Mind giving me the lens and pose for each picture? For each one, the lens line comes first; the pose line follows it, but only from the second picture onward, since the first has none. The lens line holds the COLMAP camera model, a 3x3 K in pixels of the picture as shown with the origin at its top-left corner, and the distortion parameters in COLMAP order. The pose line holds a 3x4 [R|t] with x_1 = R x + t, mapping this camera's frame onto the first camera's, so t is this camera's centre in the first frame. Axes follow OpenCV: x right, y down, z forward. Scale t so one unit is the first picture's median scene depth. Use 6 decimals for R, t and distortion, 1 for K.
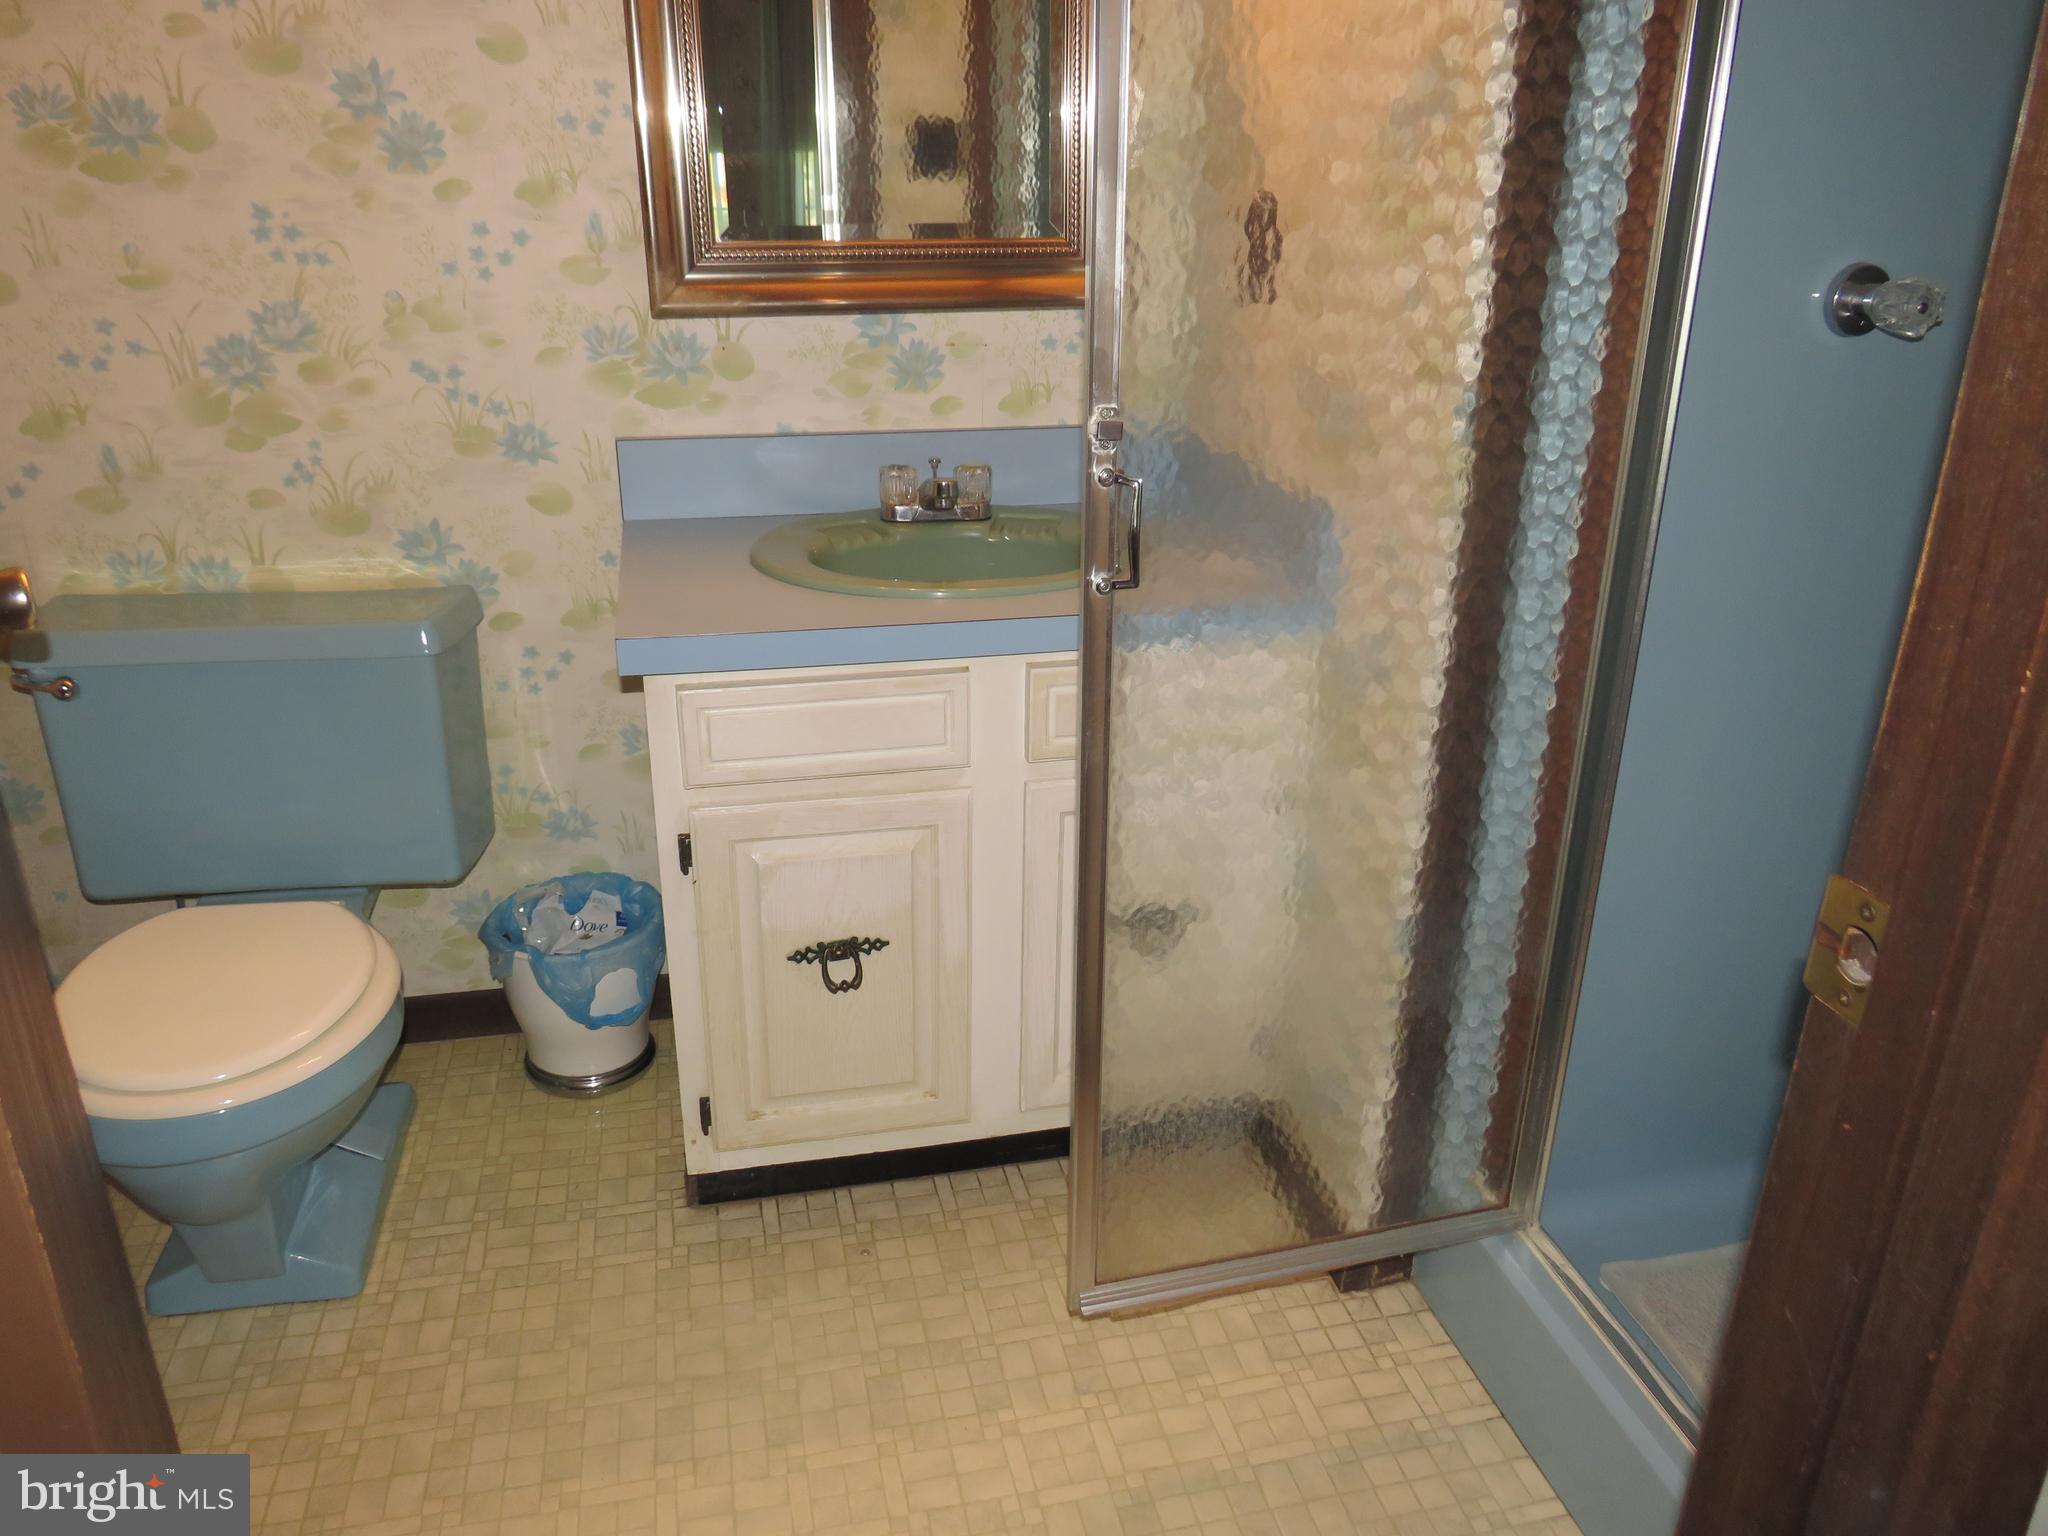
lens RADIAL K [[1463.9, 0, 1026.1], [0, 1463.9, 756.5], [0, 0, 1]] dist [-0.009190, -0.004813]
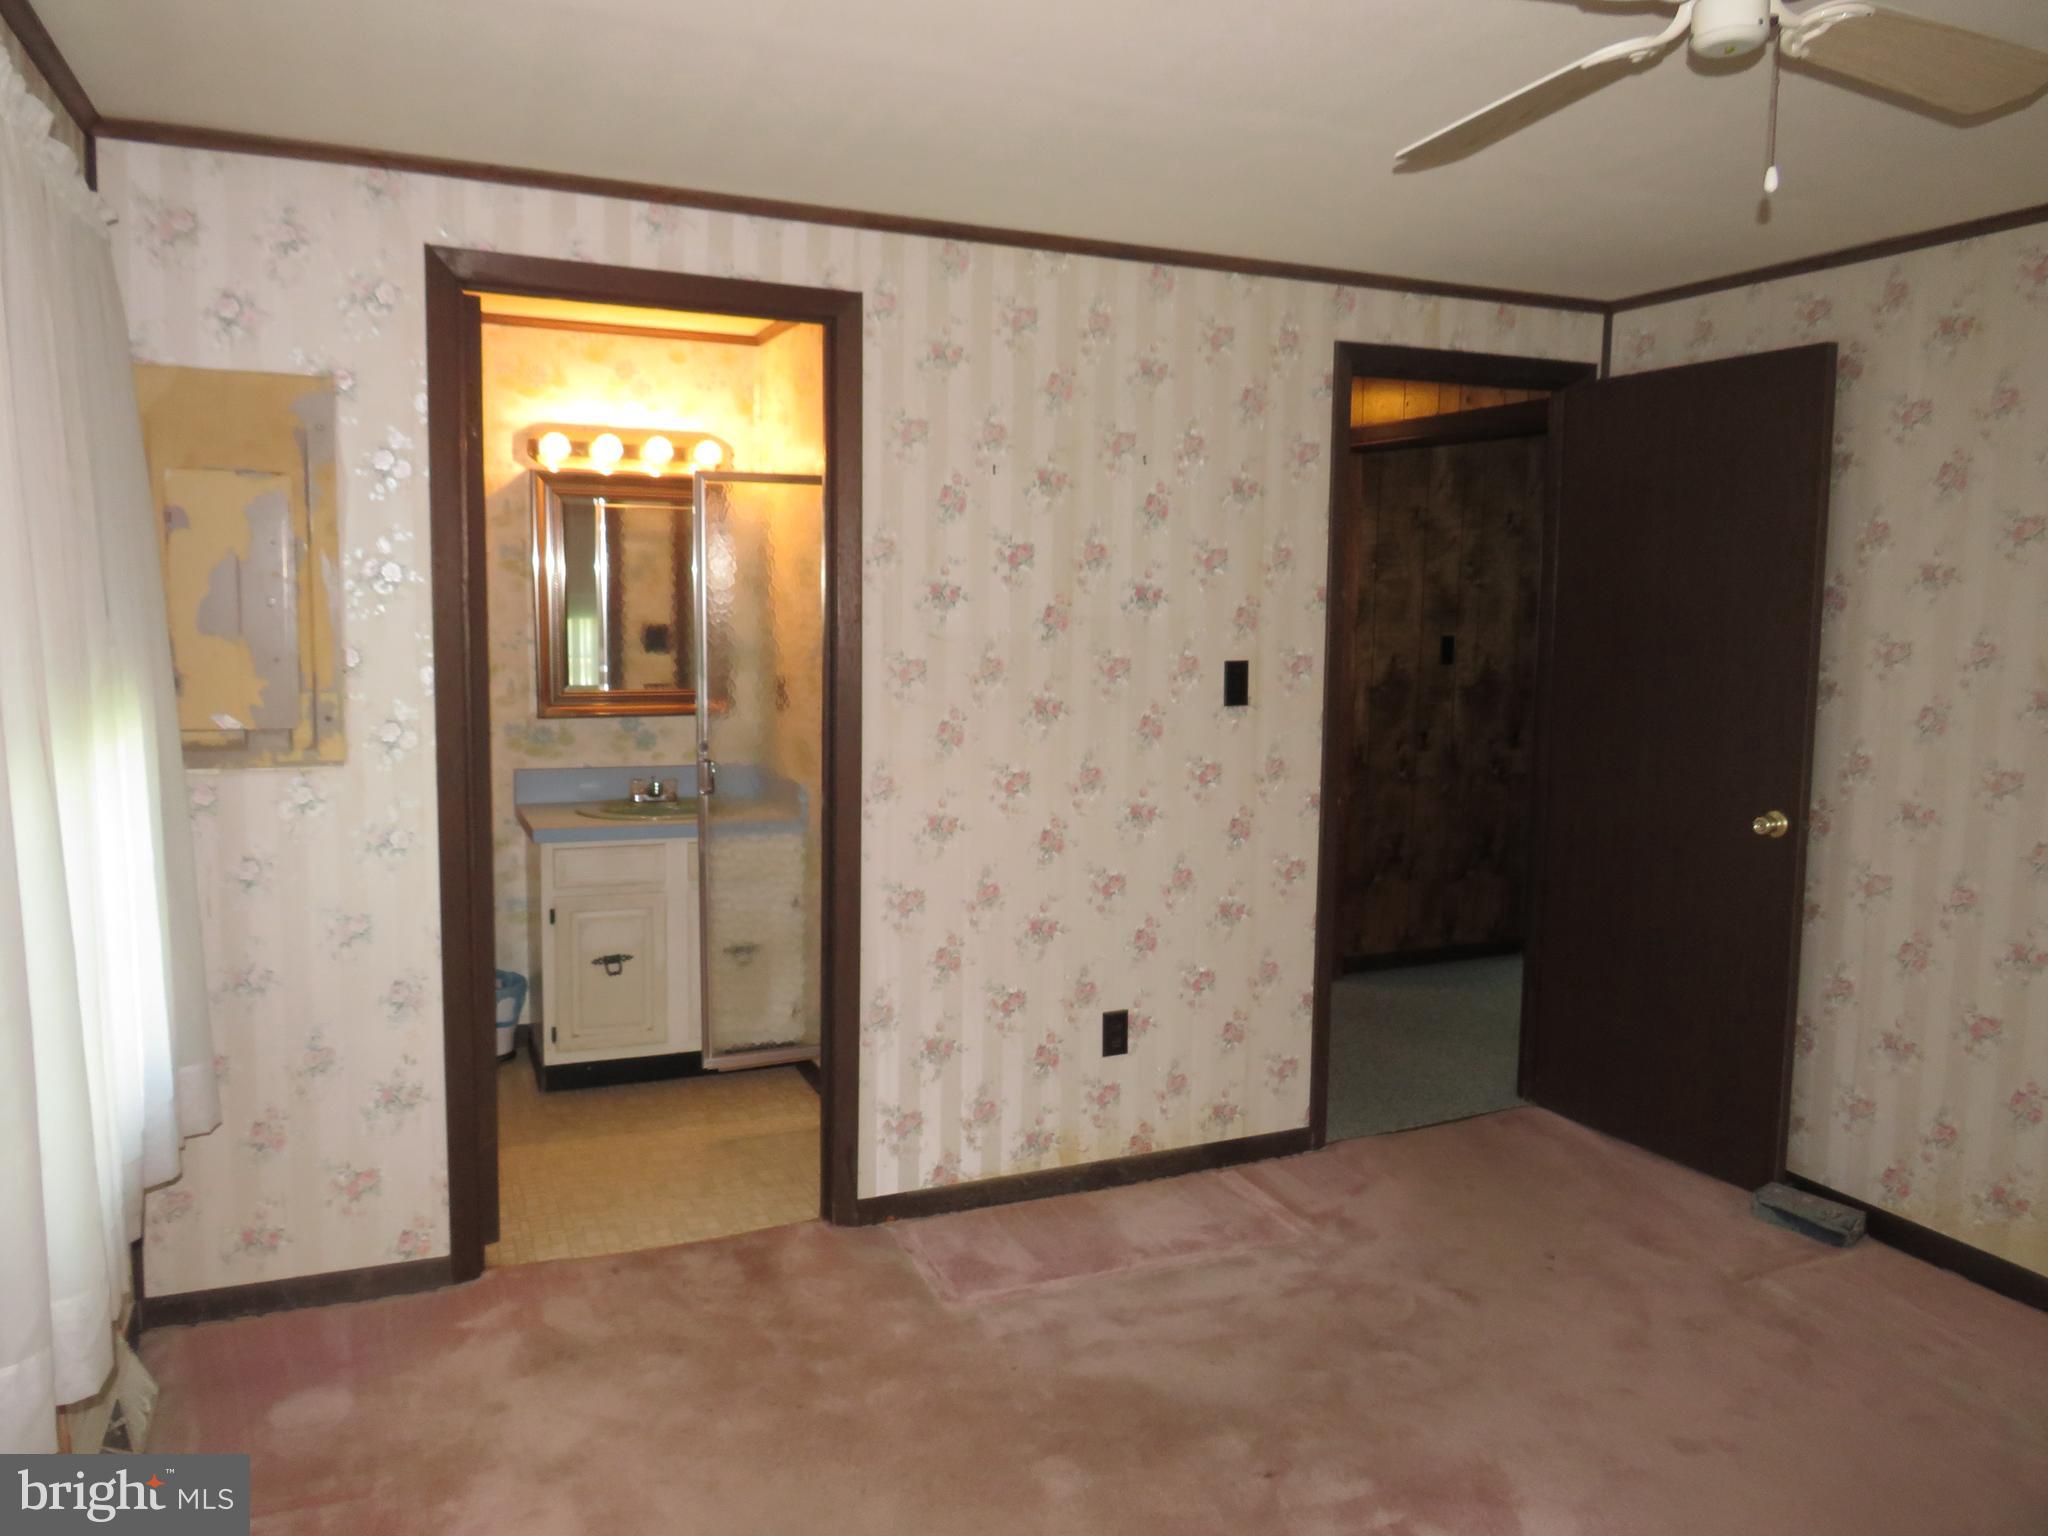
lens RADIAL K [[1463.9, 0, 1026.1], [0, 1463.9, 756.5], [0, 0, 1]] dist [-0.009190, -0.004813]
pose [[0.983204, -0.011374, 0.182157, 0.107734], [0.058470, 0.965084, -0.255332, 0.436167], [-0.172892, 0.261694, 0.949539, -1.466982]]
